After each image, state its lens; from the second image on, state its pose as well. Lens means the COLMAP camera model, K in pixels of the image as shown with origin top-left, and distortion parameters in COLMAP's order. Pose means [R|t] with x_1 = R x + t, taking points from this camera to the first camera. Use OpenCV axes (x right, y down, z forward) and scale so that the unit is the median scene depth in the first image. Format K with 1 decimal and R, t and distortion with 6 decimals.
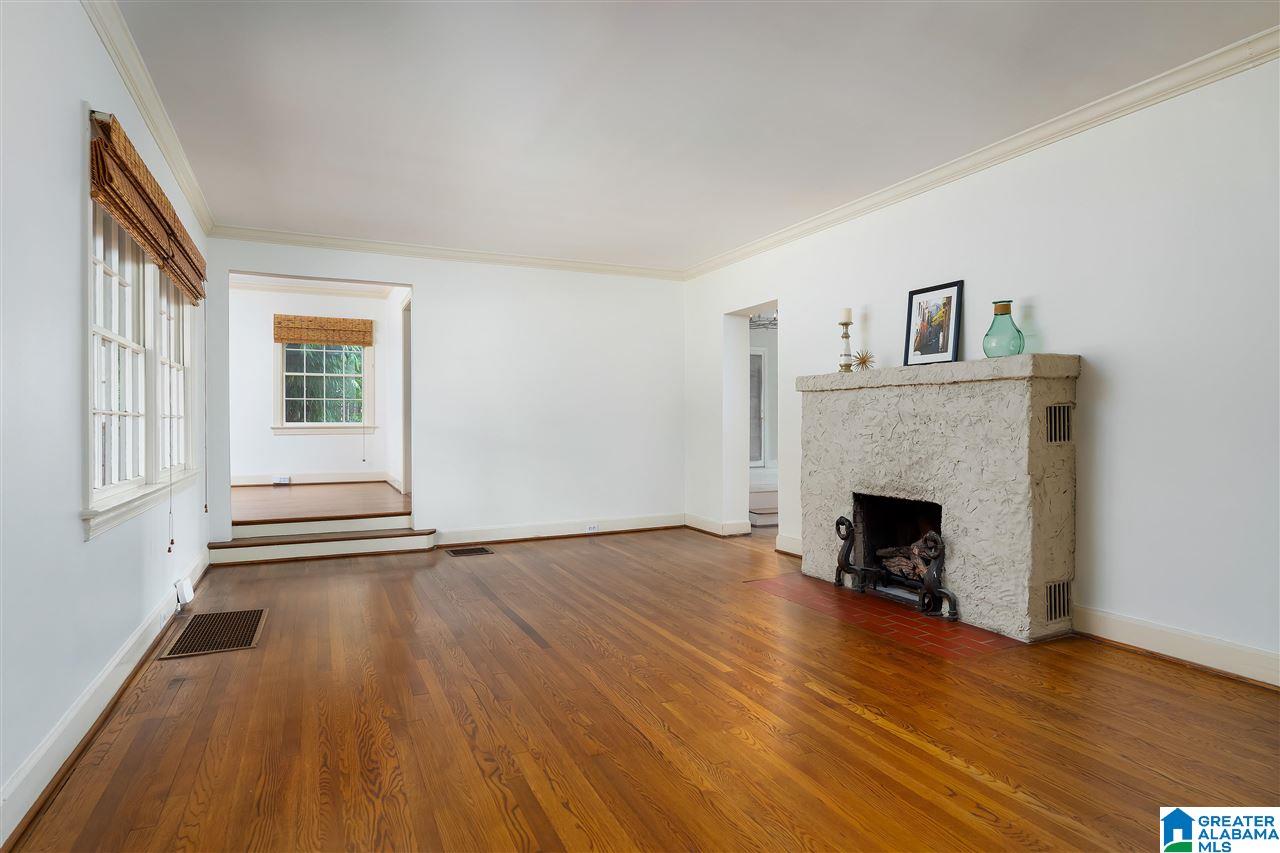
lens RADIAL K [[695.3, 0, 643.9], [0, 695.3, 428.8], [0, 0, 1]] dist [-0.012333, 0.005335]
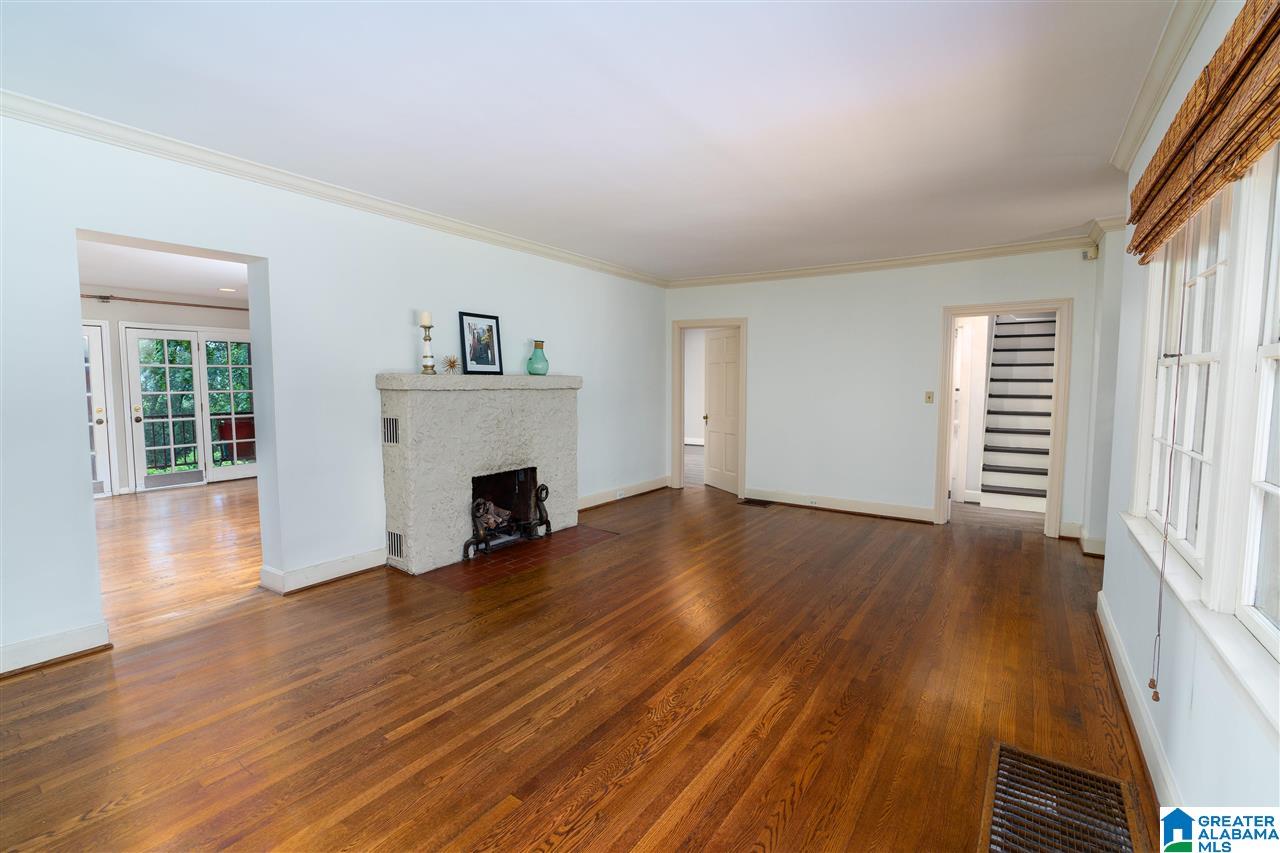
lens RADIAL K [[572.6, 0, 641.2], [0, 572.6, 427.3], [0, 0, 1]] dist [-0.015362, 0.002936]
pose [[-0.494118, -0.071611, 0.866440, -0.715095], [0.006651, 0.996261, 0.086134, -0.079540], [-0.869369, 0.048323, -0.491795, 1.279643]]
